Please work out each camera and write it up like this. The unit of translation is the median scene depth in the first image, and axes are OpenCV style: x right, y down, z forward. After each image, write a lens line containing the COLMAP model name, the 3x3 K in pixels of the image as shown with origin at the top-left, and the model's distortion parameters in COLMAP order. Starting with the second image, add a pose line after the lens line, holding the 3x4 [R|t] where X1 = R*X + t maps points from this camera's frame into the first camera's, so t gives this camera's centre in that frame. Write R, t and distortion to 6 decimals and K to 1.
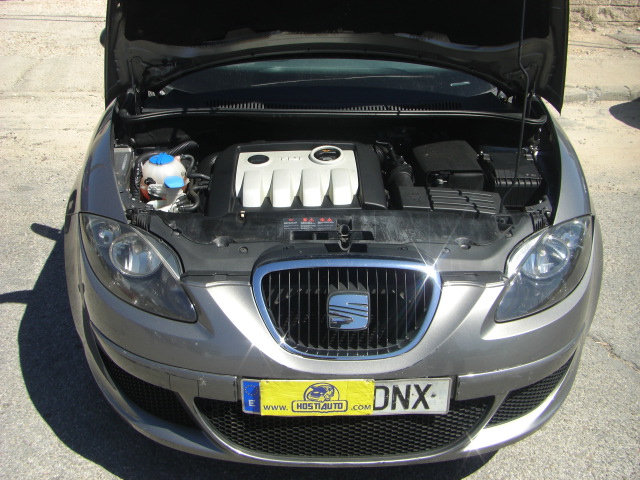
lens RADIAL K [[720.0, 0, 318.0], [0, 720.0, 216.1], [0, 0, 1]] dist [-0.176834, 0.112691]
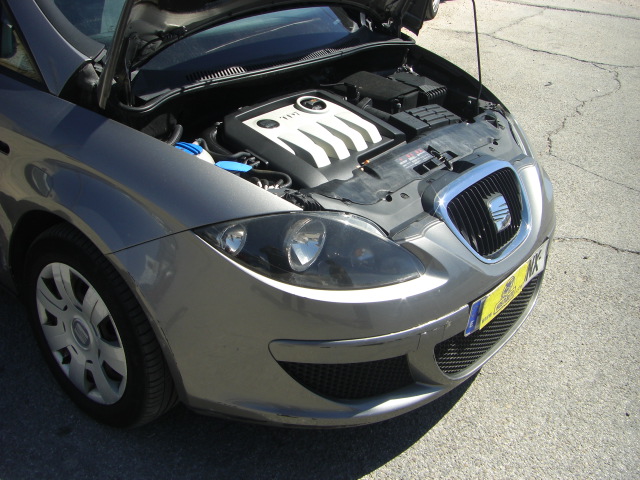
lens RADIAL K [[720.0, 0, 318.0], [0, 720.0, 216.1], [0, 0, 1]] dist [-0.176834, 0.112691]
pose [[0.631838, -0.302355, 0.713696, -0.941943], [0.266706, 0.949361, 0.166078, -0.130830], [-0.727770, 0.085413, 0.680482, 0.411402]]
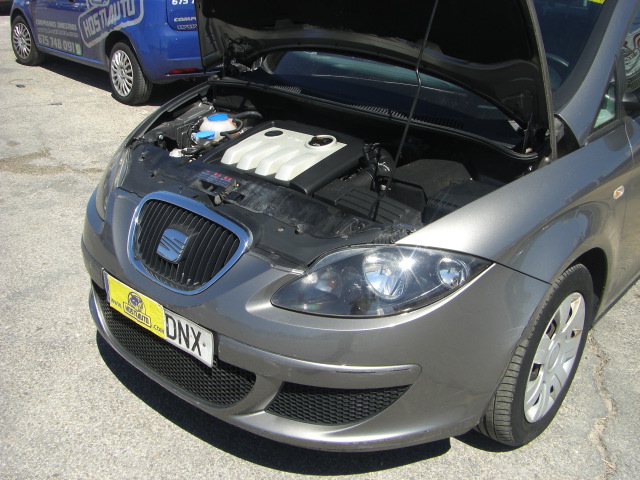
lens RADIAL K [[720.0, 0, 318.0], [0, 720.0, 216.1], [0, 0, 1]] dist [-0.176834, 0.112691]
pose [[0.737855, 0.265350, -0.620612, 0.895405], [-0.300936, 0.952364, 0.049408, -0.039758], [0.604159, 0.150309, 0.782559, 0.218372]]
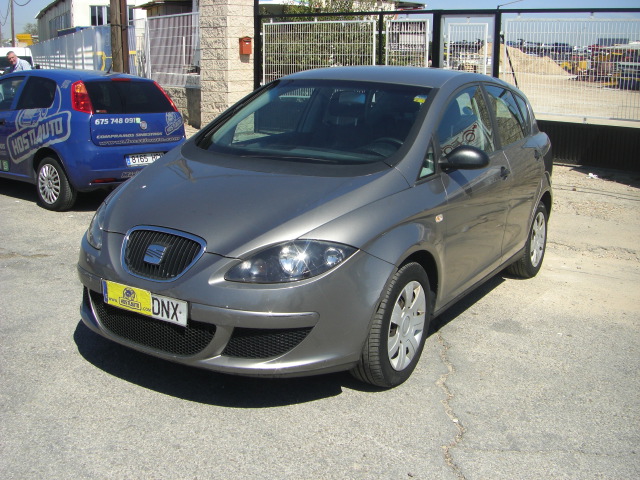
lens RADIAL K [[720.0, 0, 318.0], [0, 720.0, 216.1], [0, 0, 1]] dist [-0.176834, 0.112691]
pose [[0.839677, 0.123586, -0.528838, 1.276626], [-0.246620, 0.954342, -0.168553, 0.233973], [0.483862, 0.271952, 0.831817, -0.306165]]
